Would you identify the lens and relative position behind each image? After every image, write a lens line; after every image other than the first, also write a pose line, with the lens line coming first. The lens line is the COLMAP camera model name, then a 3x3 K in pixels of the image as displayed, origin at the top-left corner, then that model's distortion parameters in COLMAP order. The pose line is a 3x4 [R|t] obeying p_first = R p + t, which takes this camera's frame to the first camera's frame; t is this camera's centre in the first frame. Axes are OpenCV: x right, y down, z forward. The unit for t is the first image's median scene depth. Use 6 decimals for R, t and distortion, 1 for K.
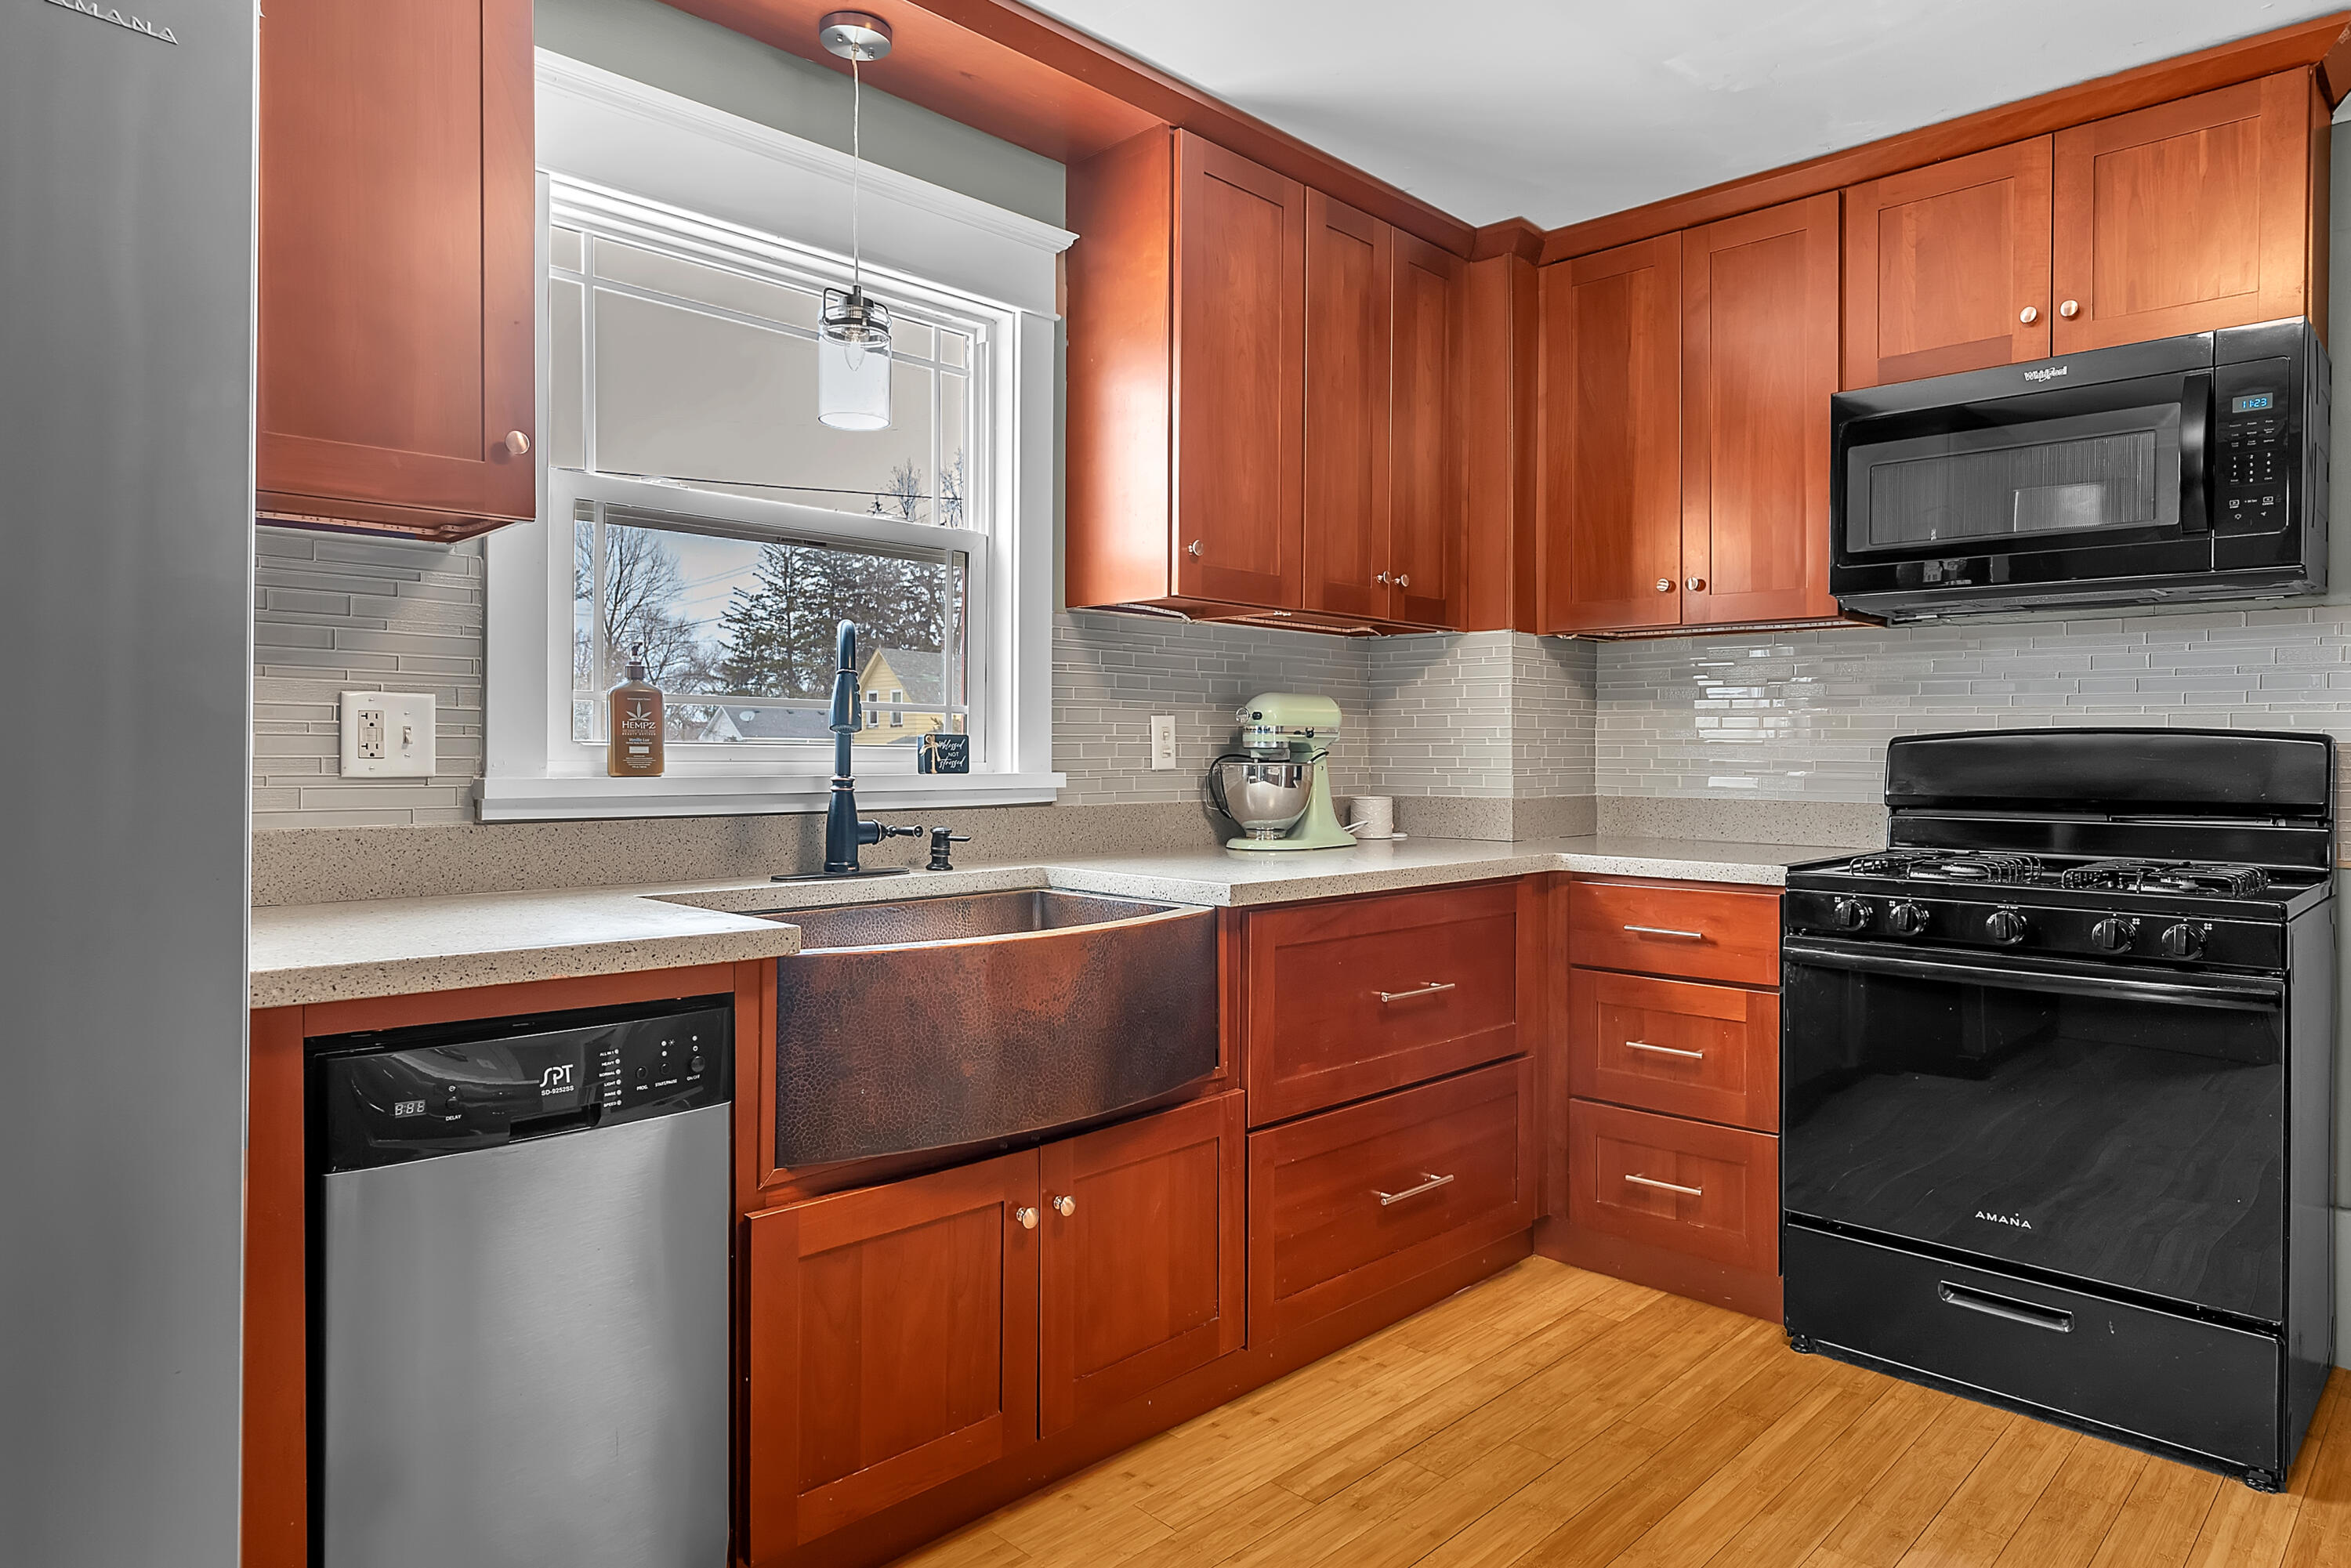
lens RADIAL K [[1408.9, 0, 1172.2], [0, 1408.9, 759.7], [0, 0, 1]] dist [-0.003218, 0.003144]
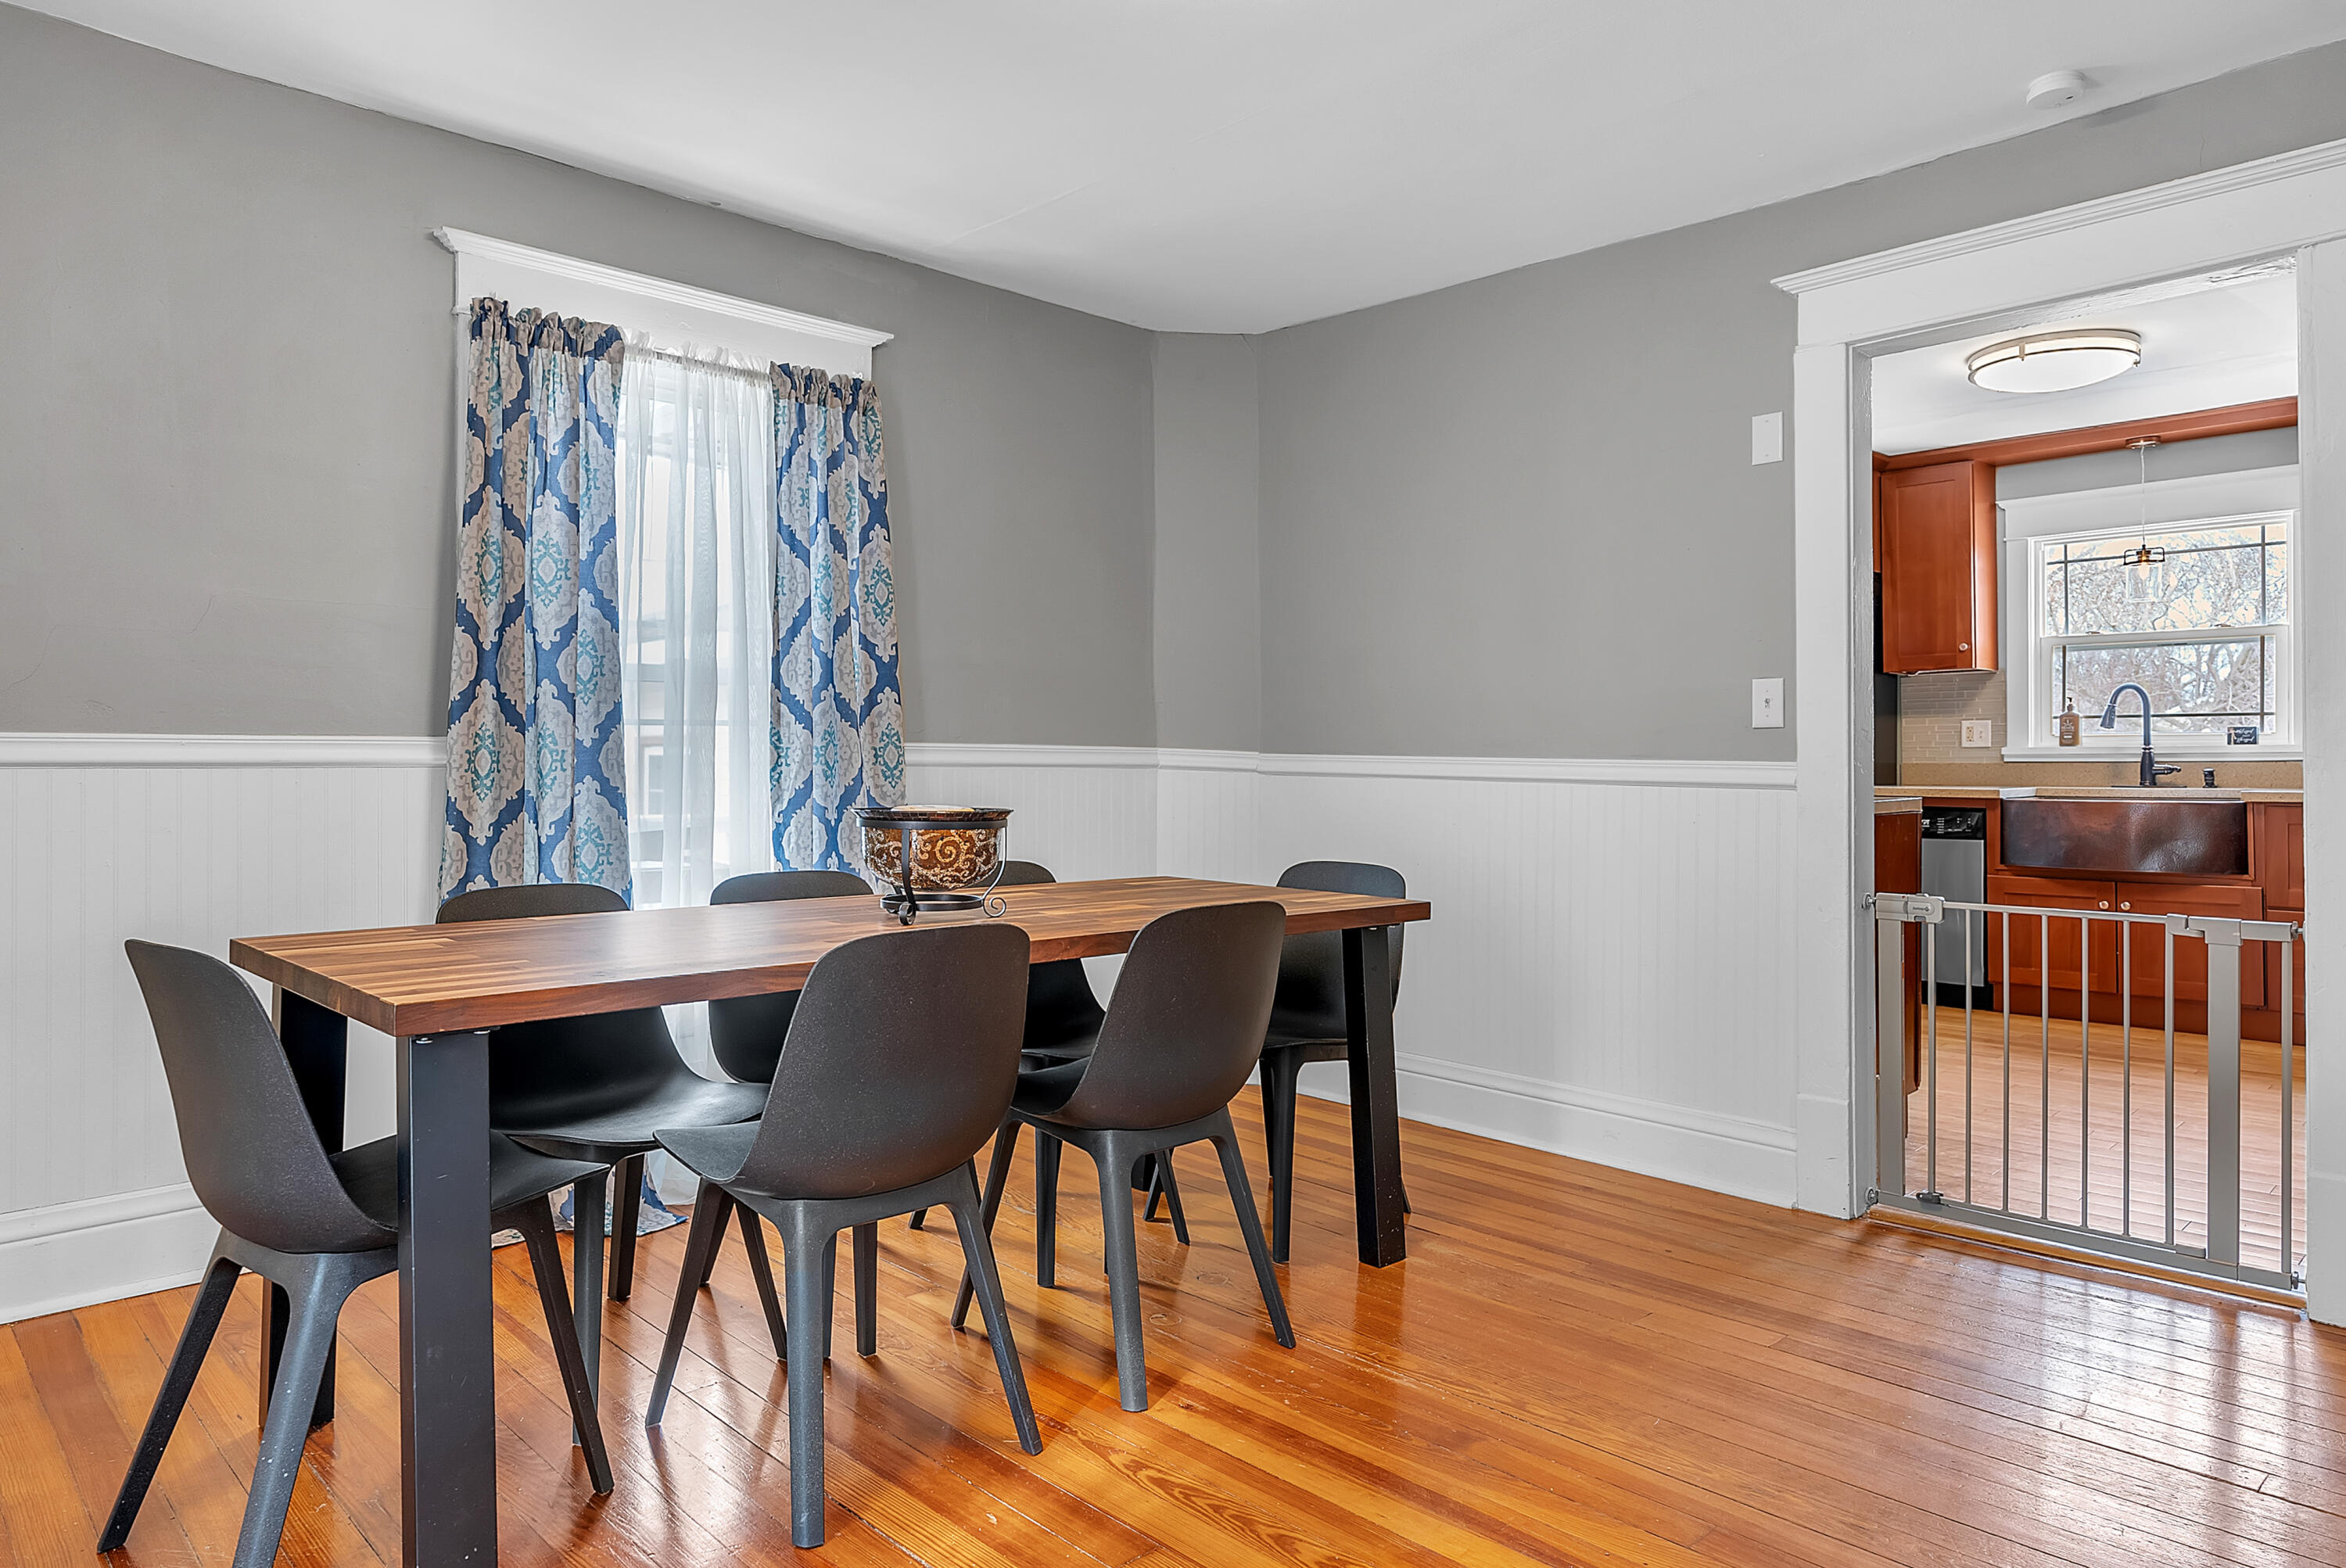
lens RADIAL K [[1406.0, 0, 1169.7], [0, 1406.0, 759.7], [0, 0, 1]] dist [-0.003218, 0.003144]
pose [[-0.022687, -0.003261, -0.999737, 1.975844], [0.002340, 0.999992, -0.003315, 0.035299], [0.999740, -0.002415, -0.022679, -0.557704]]
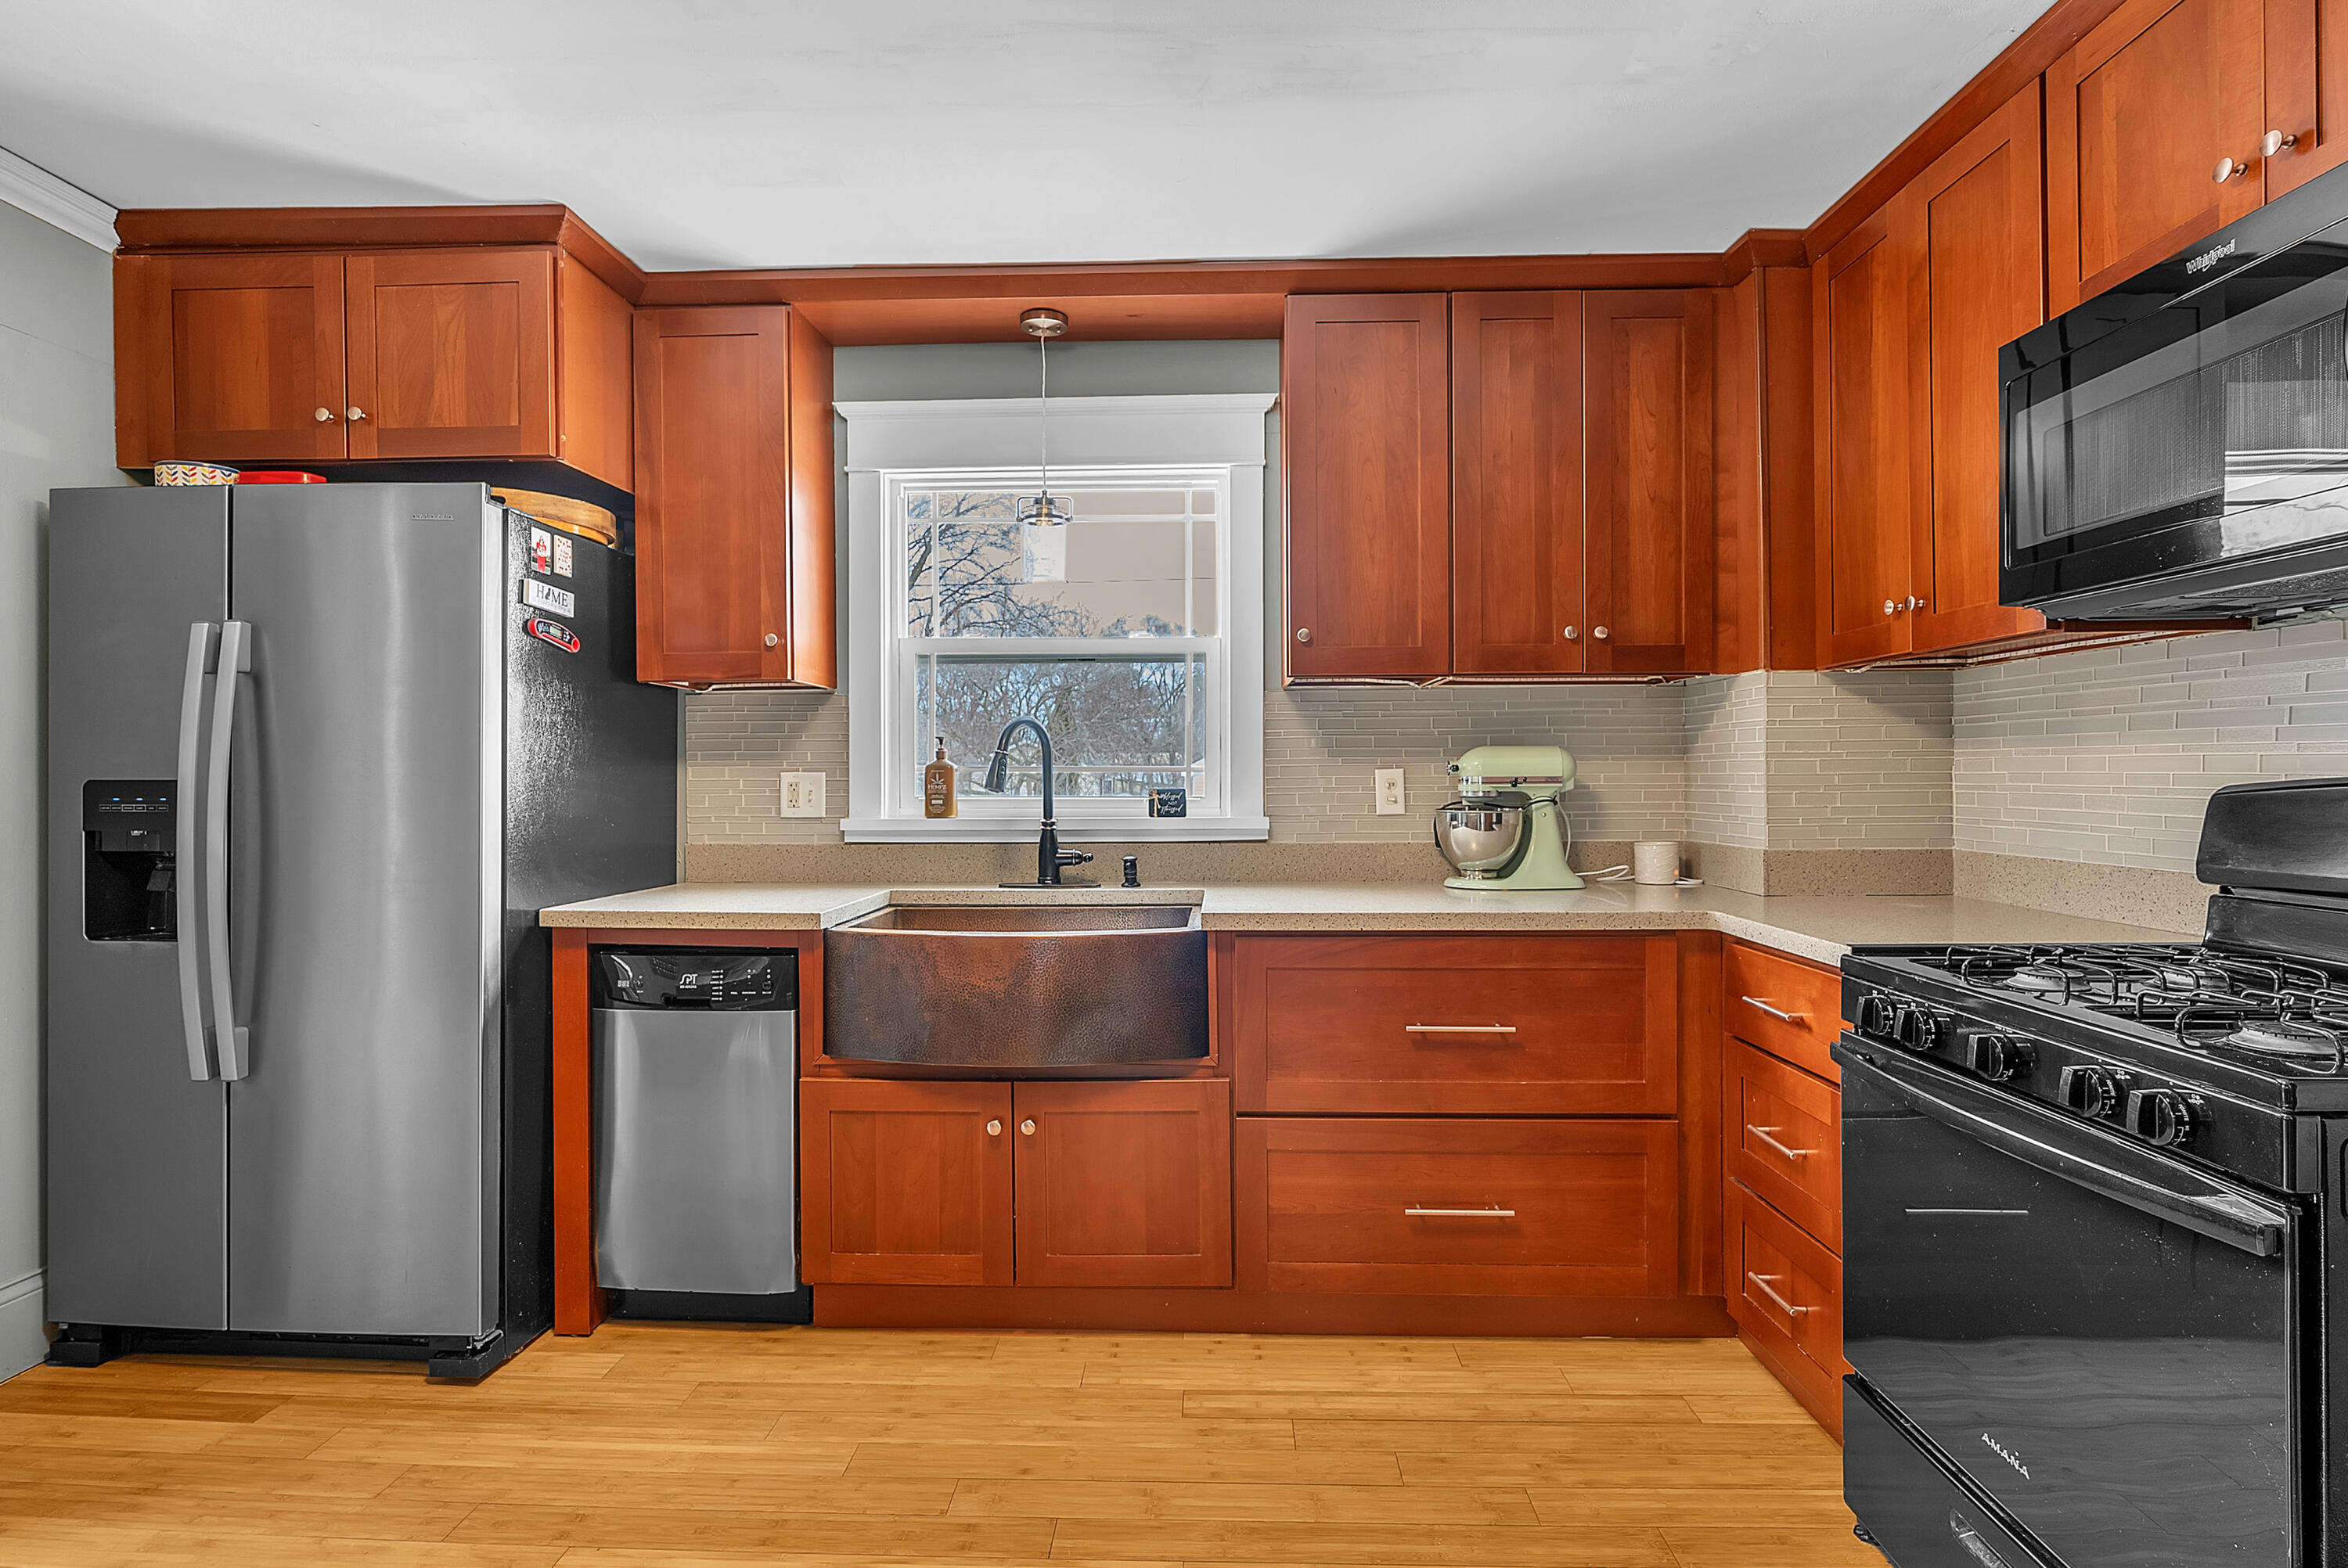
lens RADIAL K [[1132.8, 0, 1174.0], [0, 1132.8, 784.0], [0, 0, 1]] dist [-0.001756, 0.000560]
pose [[0.677728, -0.003068, -0.735306, 0.656922], [0.004544, 0.999990, 0.000016, -0.022253], [0.735299, -0.003352, 0.677735, 0.253917]]
